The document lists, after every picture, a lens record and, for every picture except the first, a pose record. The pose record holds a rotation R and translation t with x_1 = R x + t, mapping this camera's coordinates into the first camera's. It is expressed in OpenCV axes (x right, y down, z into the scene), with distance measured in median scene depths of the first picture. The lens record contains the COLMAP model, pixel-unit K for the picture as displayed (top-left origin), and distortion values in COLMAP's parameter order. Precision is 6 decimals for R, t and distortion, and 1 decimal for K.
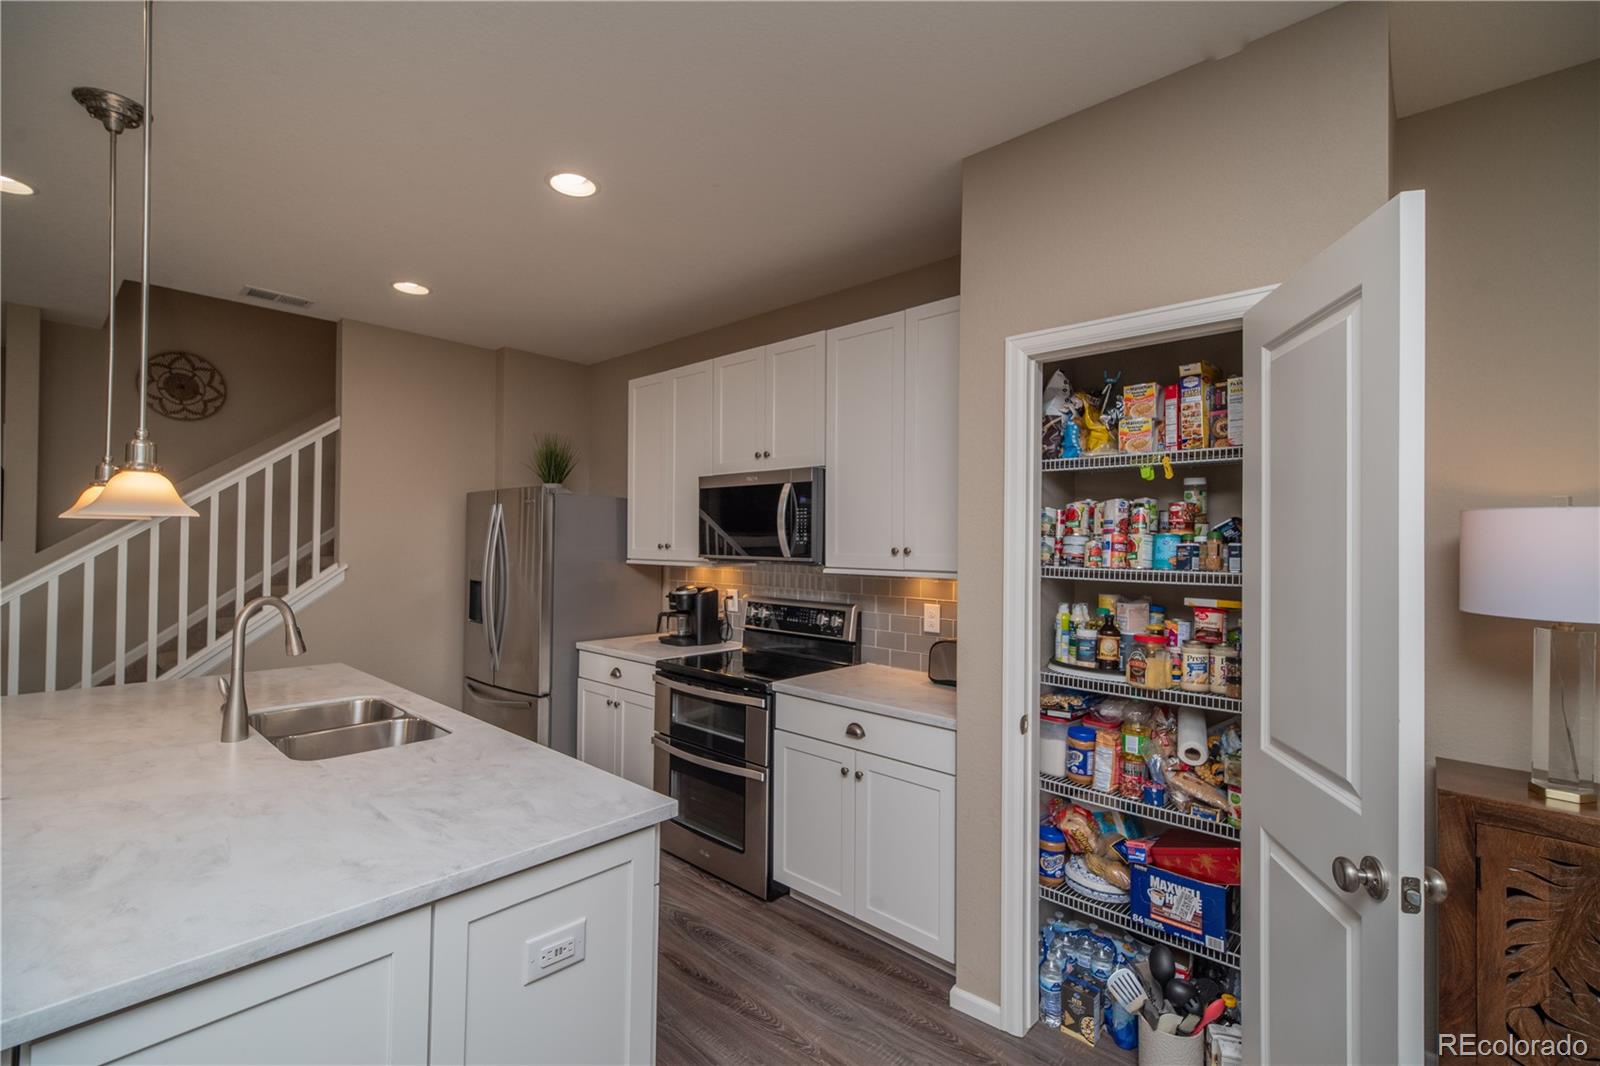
lens RADIAL K [[699.6, 0, 795.5], [0, 699.6, 532.0], [0, 0, 1]] dist [0.004768, 0.000178]
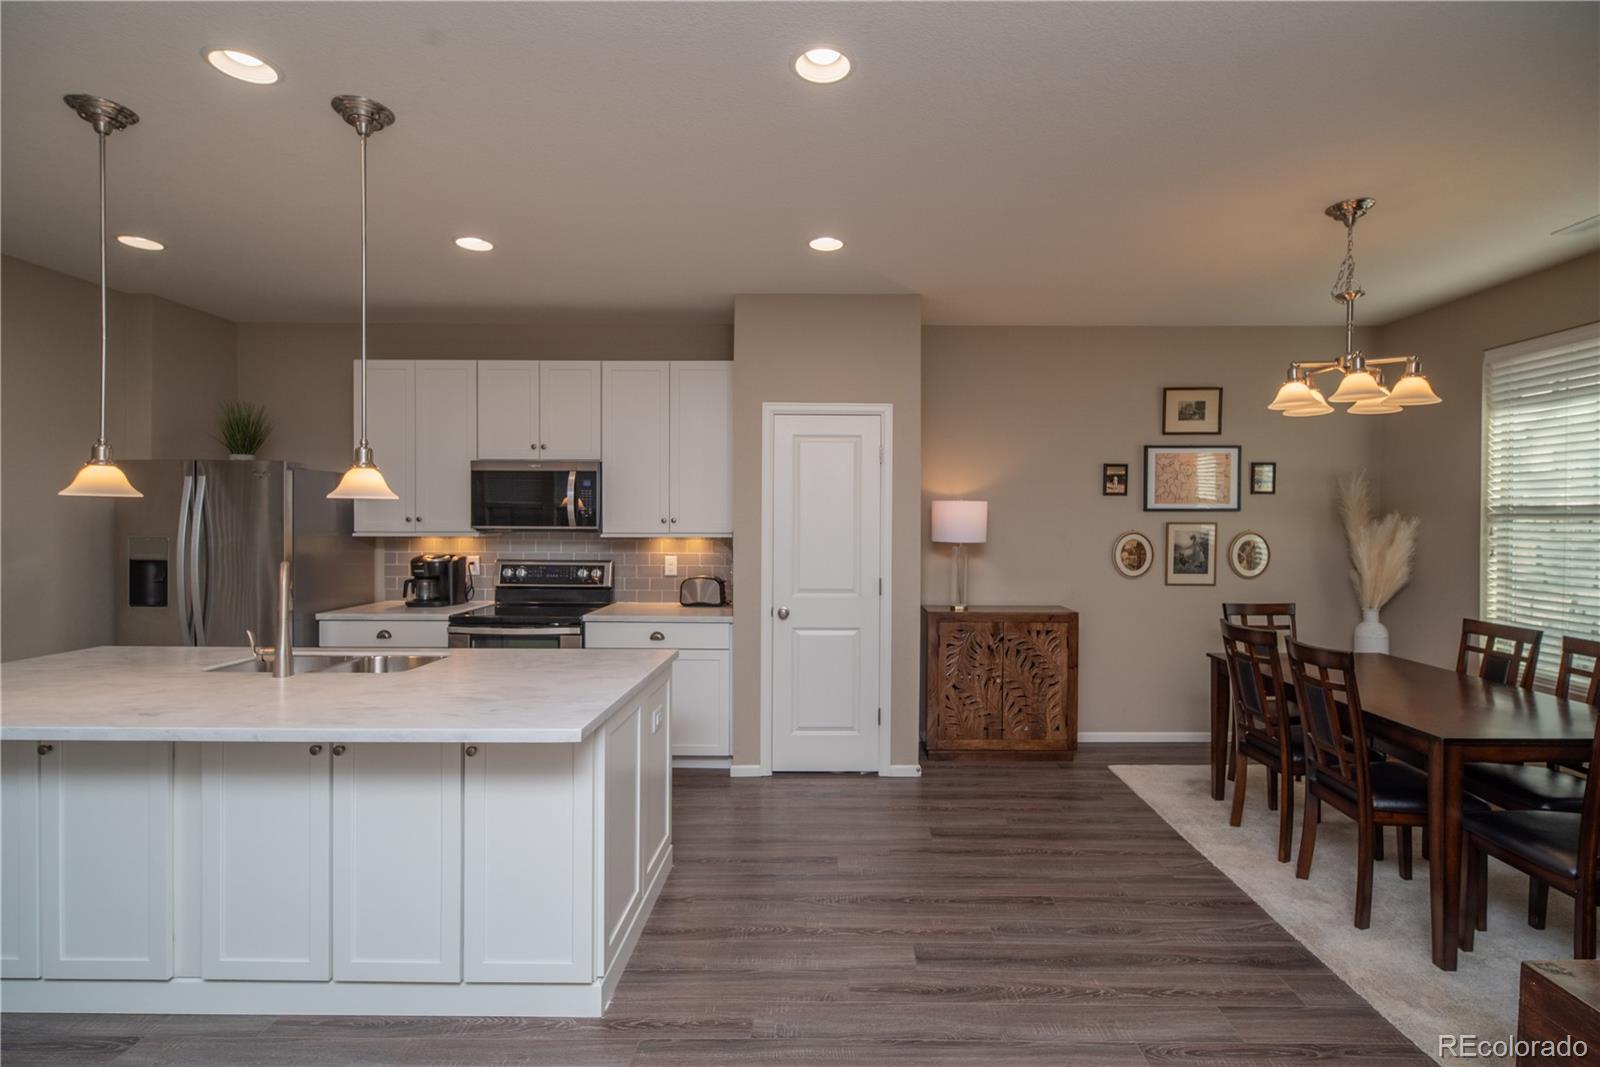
lens RADIAL K [[731.8, 0, 833.9], [0, 731.8, 522.3], [0, 0, 1]] dist [-0.001660, -0.000723]
pose [[0.738875, -0.011778, 0.673740, -0.559484], [-0.005968, 0.999694, 0.024021, -0.008043], [-0.673817, -0.021769, 0.738578, -0.357922]]
